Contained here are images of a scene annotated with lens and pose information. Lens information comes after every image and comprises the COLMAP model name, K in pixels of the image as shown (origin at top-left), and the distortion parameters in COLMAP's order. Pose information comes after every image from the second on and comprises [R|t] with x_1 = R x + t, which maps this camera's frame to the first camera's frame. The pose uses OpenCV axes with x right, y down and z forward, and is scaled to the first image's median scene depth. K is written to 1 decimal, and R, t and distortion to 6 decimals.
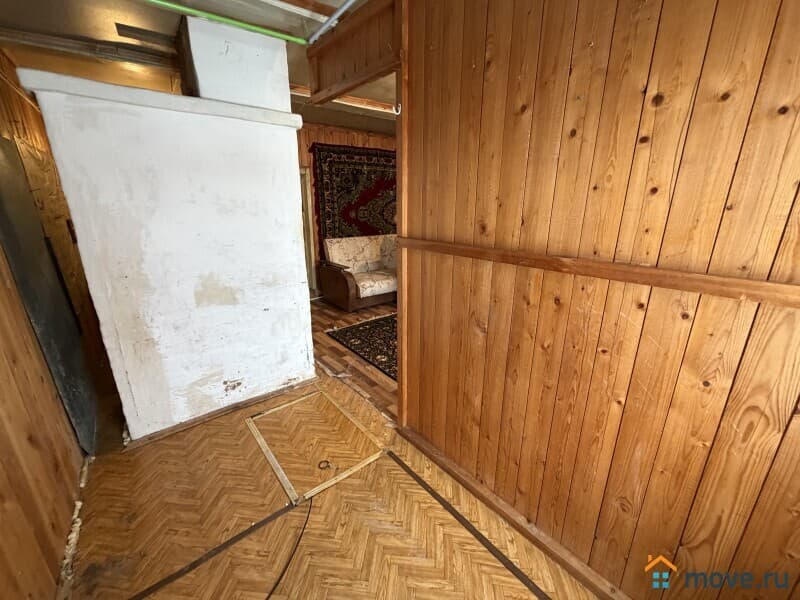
lens RADIAL K [[319.8, 0, 398.4], [0, 319.8, 296.7], [0, 0, 1]] dist [0.001400, -0.000150]
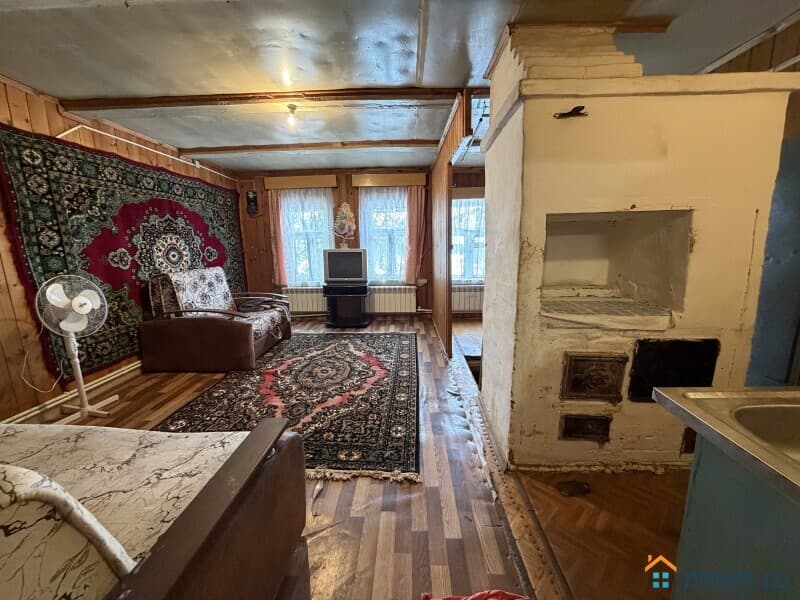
lens RADIAL K [[319.8, 0, 398.1], [0, 319.8, 299.8], [0, 0, 1]] dist [0.001400, -0.000150]
pose [[-0.749146, -0.111179, 0.653008, -0.587008], [0.200253, 0.901675, 0.383251, -0.387276], [-0.631410, 0.417878, -0.653222, 1.464837]]
